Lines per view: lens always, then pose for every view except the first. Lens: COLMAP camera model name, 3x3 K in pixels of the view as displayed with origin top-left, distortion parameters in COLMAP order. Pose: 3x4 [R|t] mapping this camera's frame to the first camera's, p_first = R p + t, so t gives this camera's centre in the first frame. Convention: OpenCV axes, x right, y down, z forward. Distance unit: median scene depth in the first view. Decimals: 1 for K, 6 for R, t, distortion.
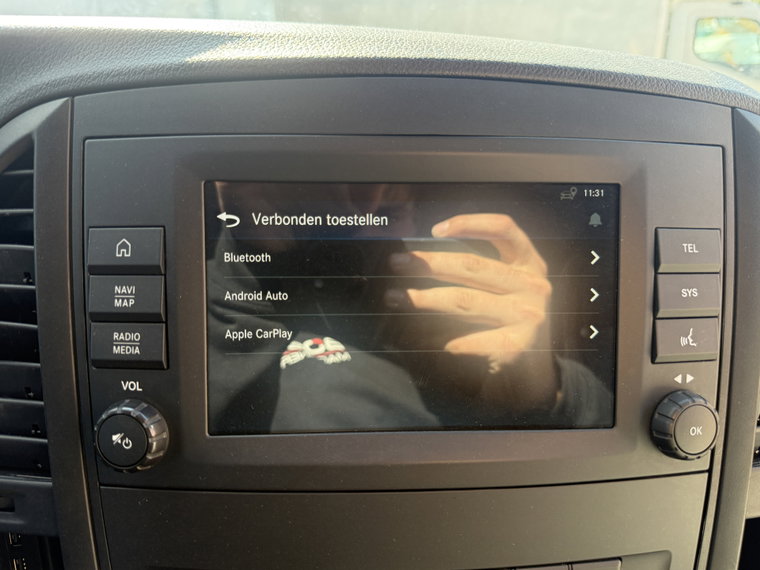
lens RADIAL K [[551.6, 0, 376.2], [0, 551.6, 283.6], [0, 0, 1]] dist [-0.022519, 0.002711]
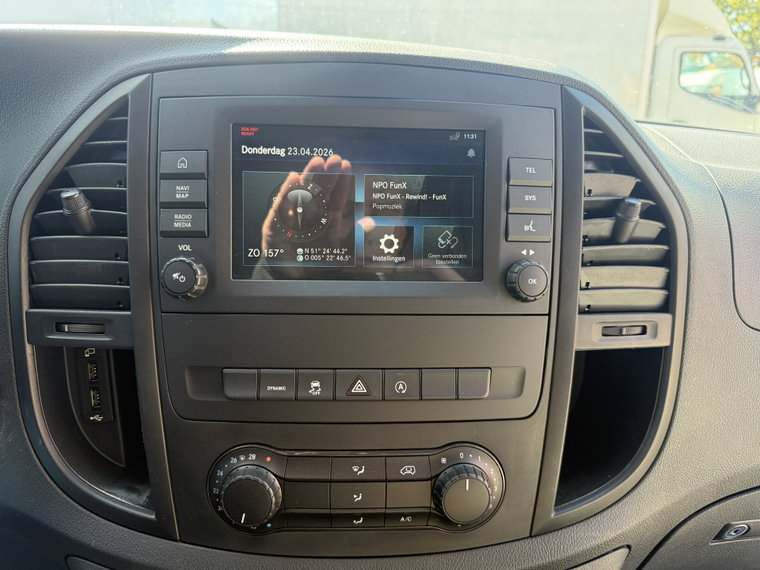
lens RADIAL K [[550.9, 0, 381.3], [0, 550.9, 291.1], [0, 0, 1]] dist [0.114476, -0.236167]
pose [[0.999940, 0.010765, -0.001908, 0.141040], [-0.010840, 0.998947, -0.044584, 0.375860], [0.001426, 0.044602, 0.999004, -0.639098]]
